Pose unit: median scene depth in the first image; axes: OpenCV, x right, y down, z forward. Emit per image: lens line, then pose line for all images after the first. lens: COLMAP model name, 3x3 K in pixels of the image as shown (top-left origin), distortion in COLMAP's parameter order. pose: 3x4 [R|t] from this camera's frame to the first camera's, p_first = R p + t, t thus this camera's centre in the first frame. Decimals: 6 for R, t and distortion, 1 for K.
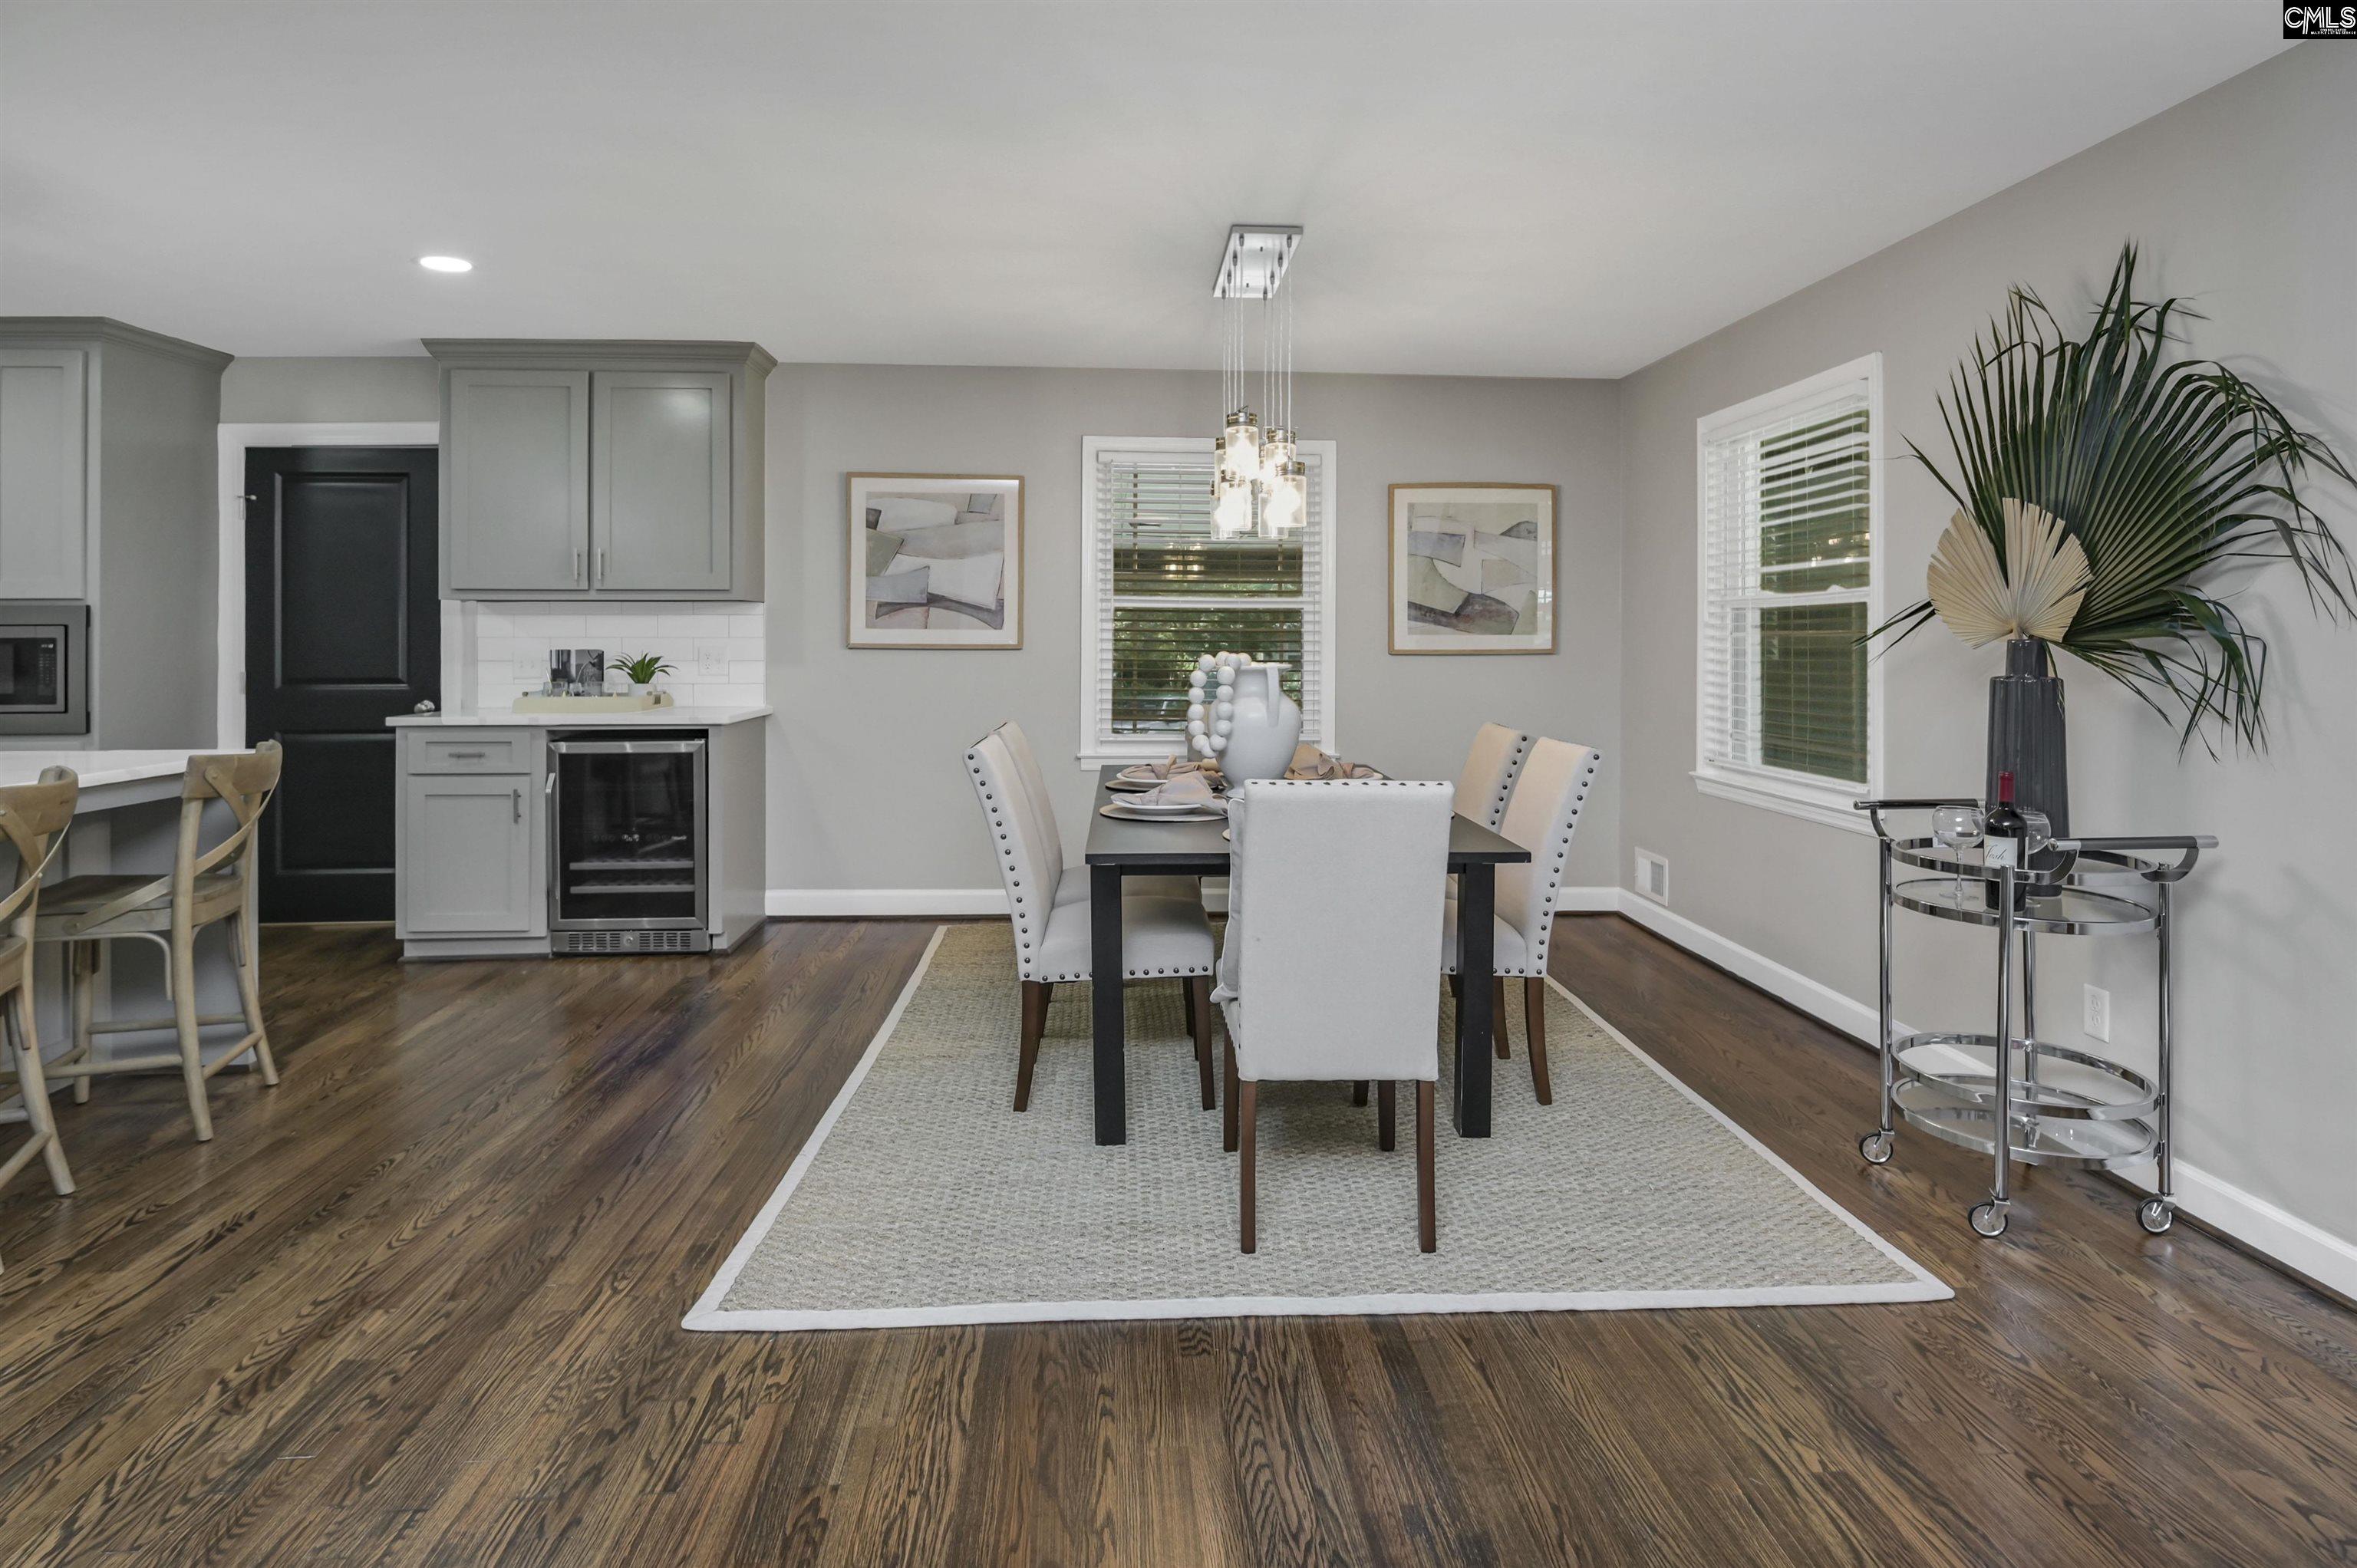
lens RADIAL K [[1227.3, 0, 1210.7], [0, 1227.3, 632.1], [0, 0, 1]] dist [0.006417, -0.007974]
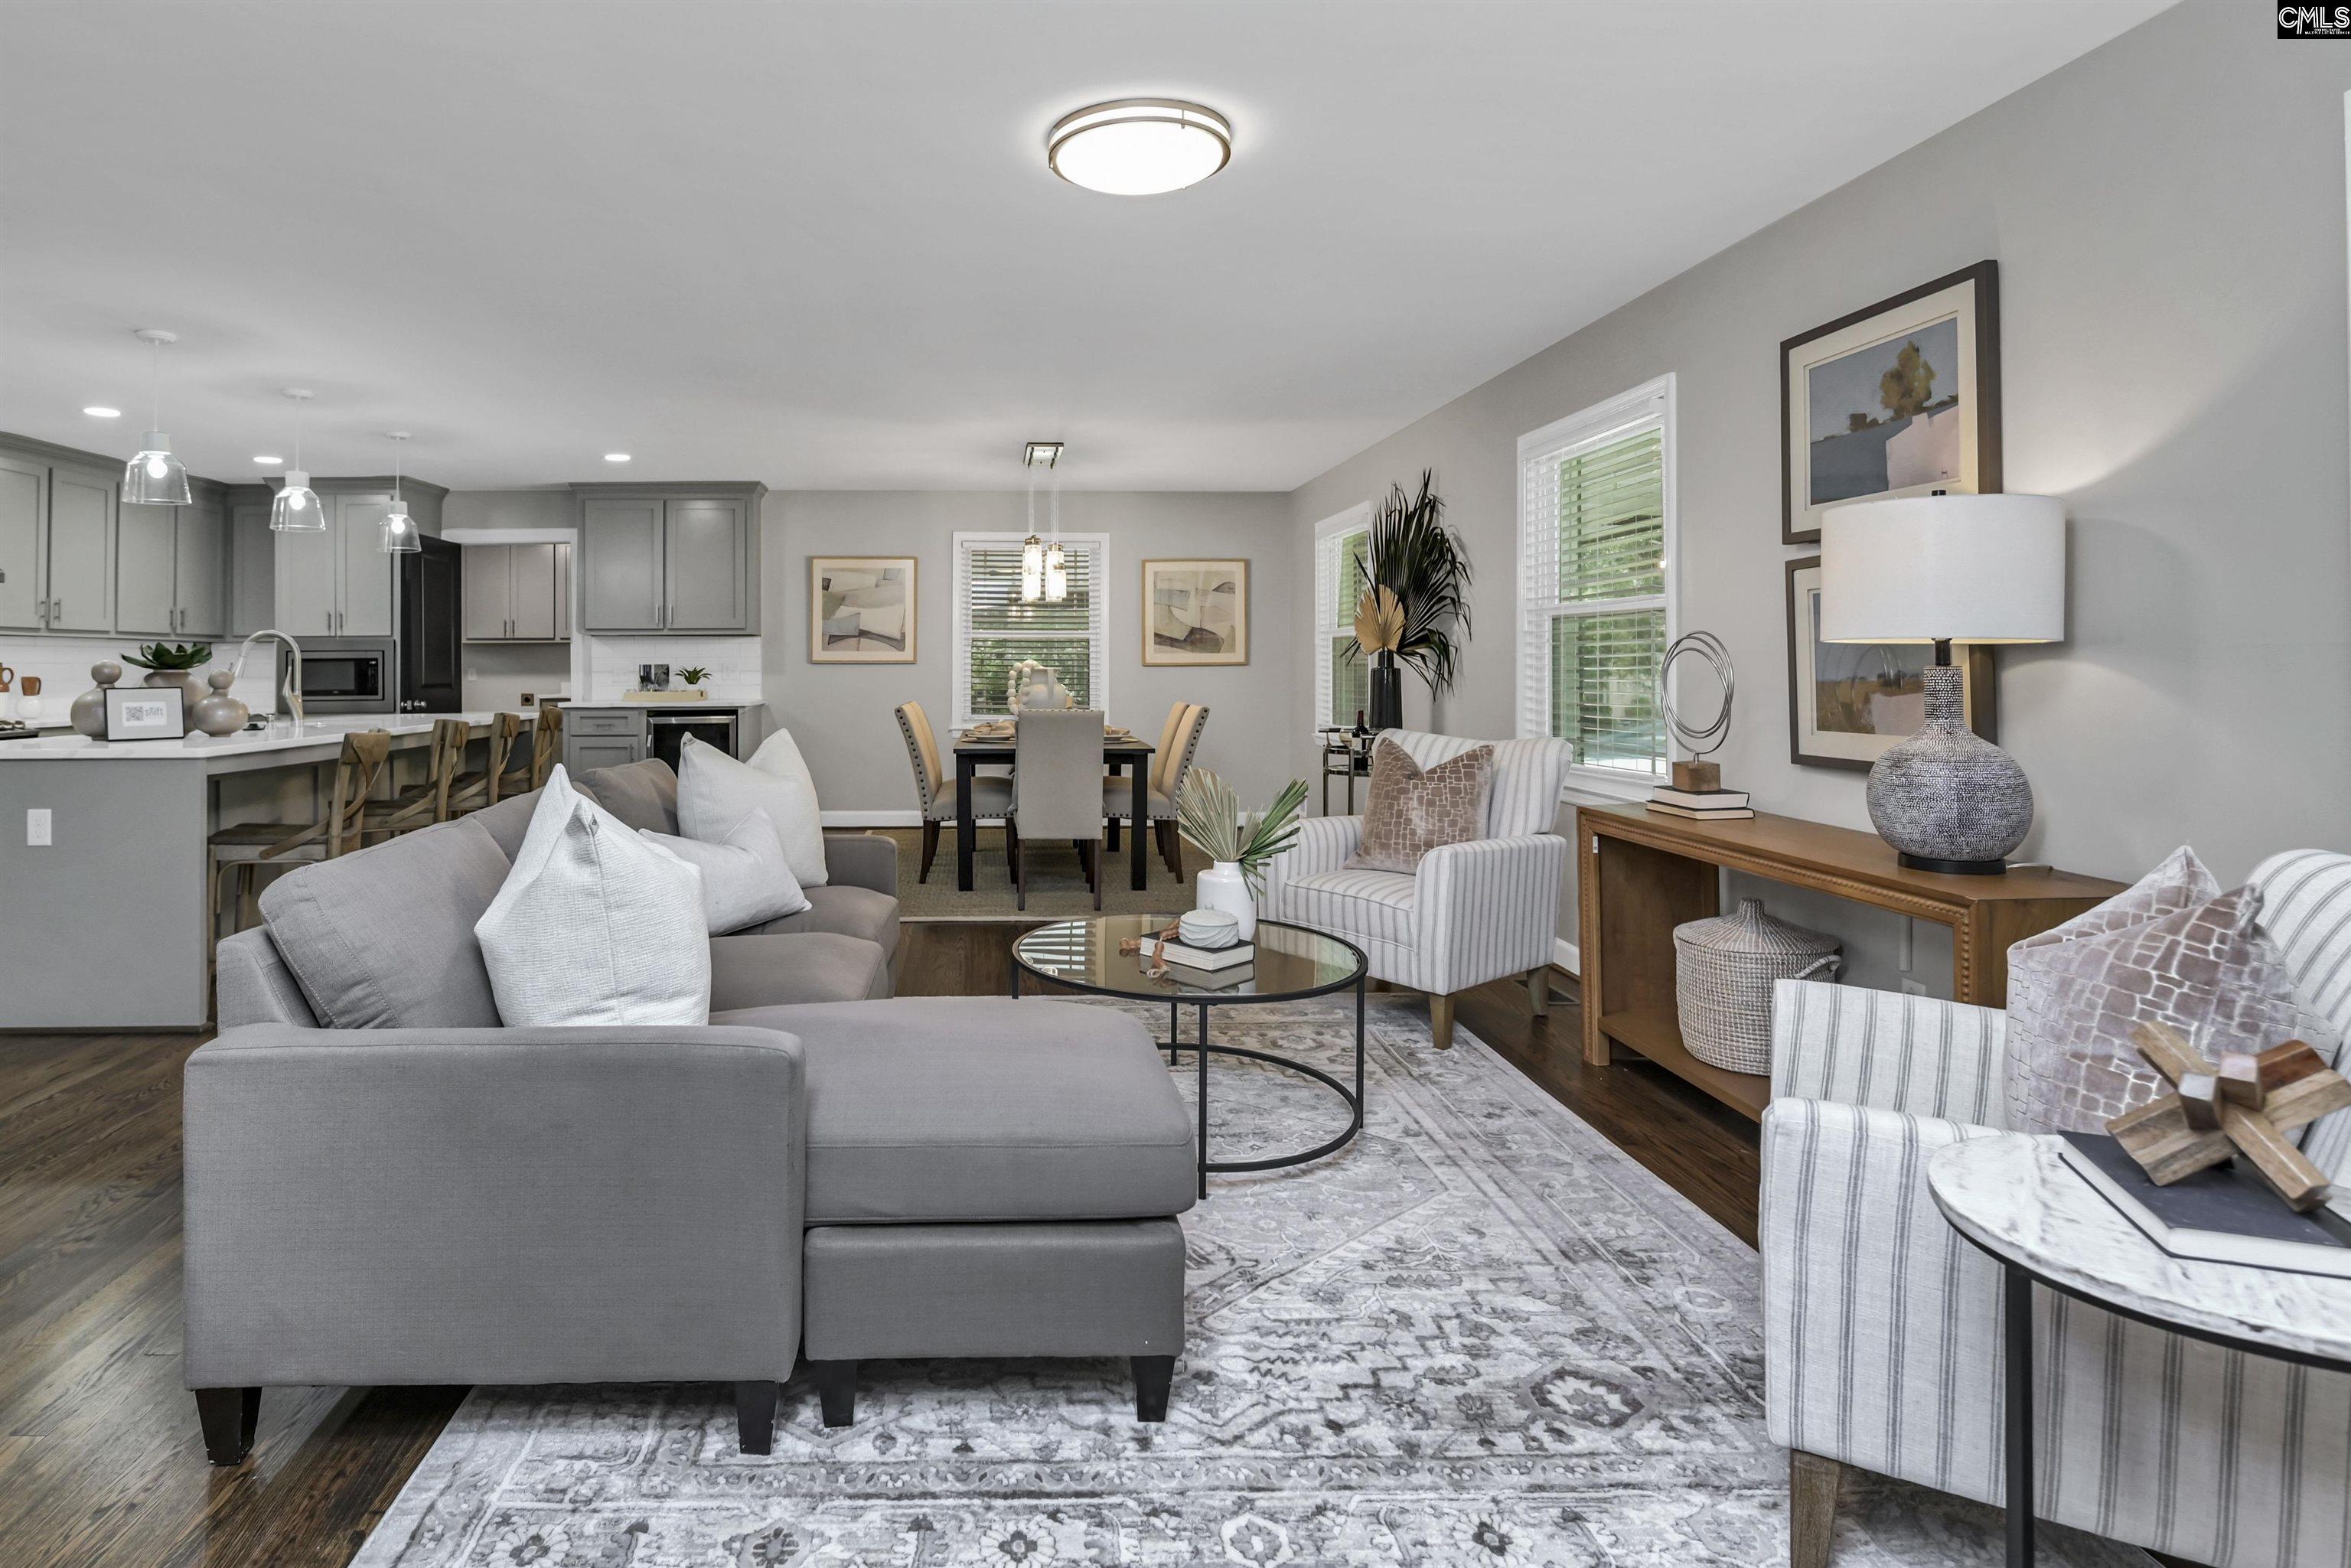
lens RADIAL K [[1224.3, 0, 1039.5], [0, 1224.3, 671.9], [0, 0, 1]] dist [0.006417, -0.007974]
pose [[0.999231, -0.004082, -0.039006, 0.088246], [0.004450, 0.999947, 0.009332, 0.013068], [0.038966, -0.009499, 0.999195, -0.749359]]
